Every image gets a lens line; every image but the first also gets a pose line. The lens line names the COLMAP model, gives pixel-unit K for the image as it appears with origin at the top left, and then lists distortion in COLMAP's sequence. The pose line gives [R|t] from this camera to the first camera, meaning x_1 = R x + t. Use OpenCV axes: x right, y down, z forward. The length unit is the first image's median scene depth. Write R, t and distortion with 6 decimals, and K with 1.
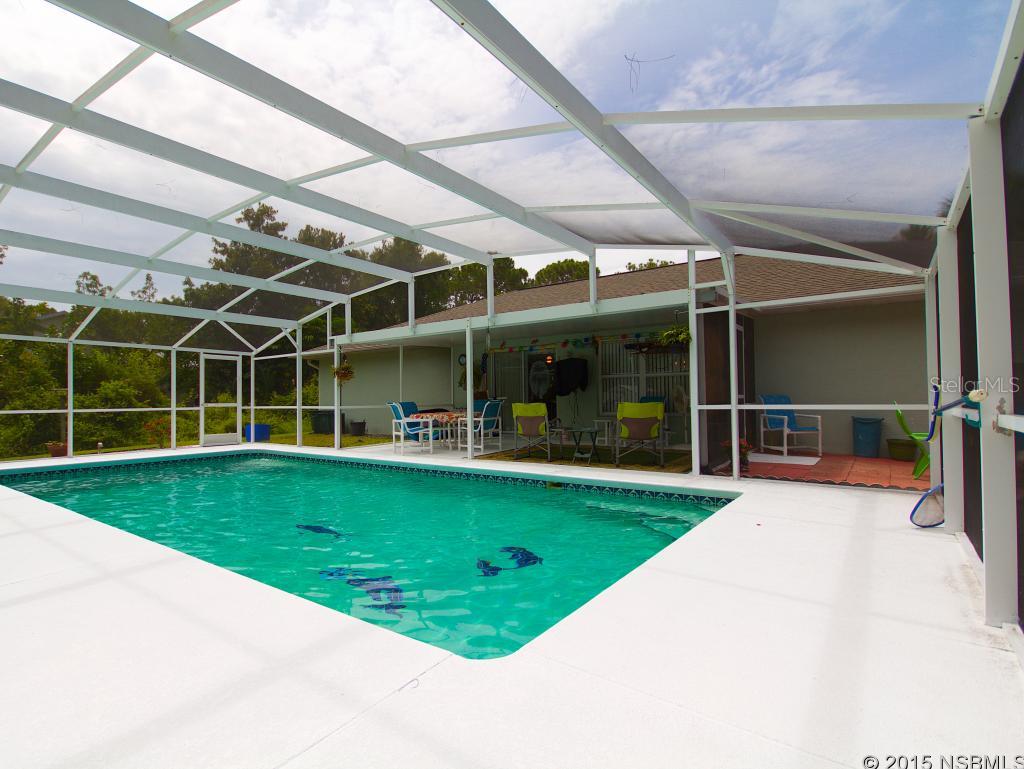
lens RADIAL K [[519.7, 0, 516.6], [0, 519.7, 391.1], [0, 0, 1]] dist [-0.021853, -0.000606]
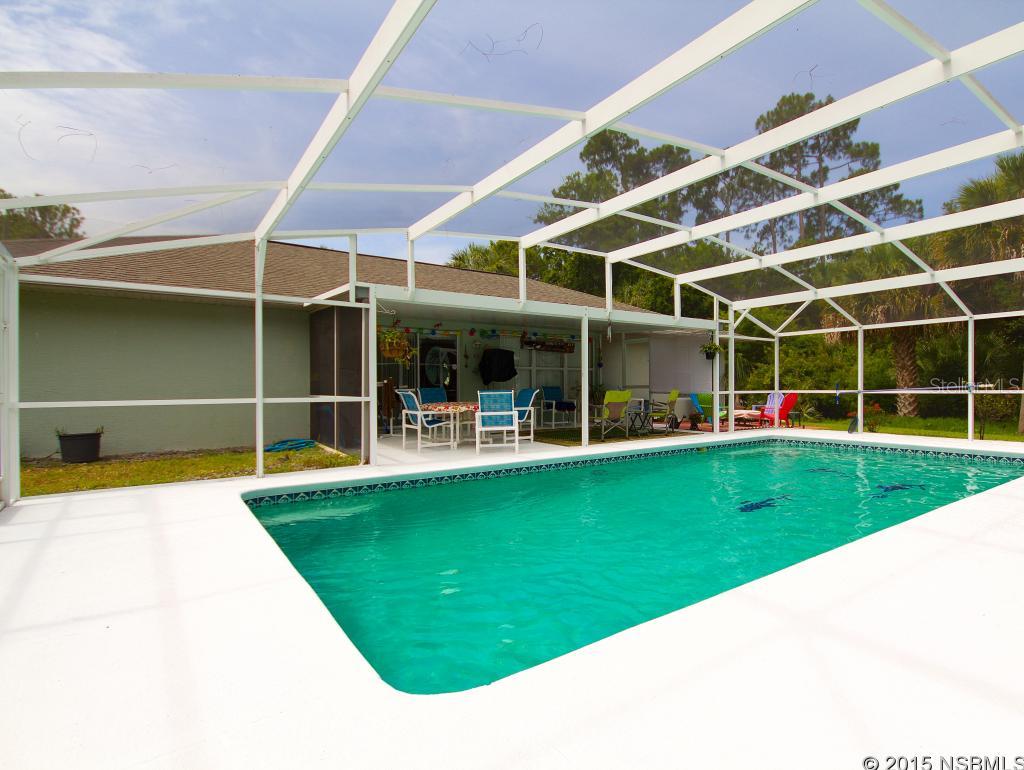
lens RADIAL K [[519.7, 0, 516.7], [0, 519.7, 383.8], [0, 0, 1]] dist [-0.021853, -0.000606]
pose [[0.342782, 0.014938, 0.939296, -0.875522], [-0.011217, 0.999867, -0.011808, 0.018237], [-0.939348, -0.006488, 0.342905, 0.632929]]
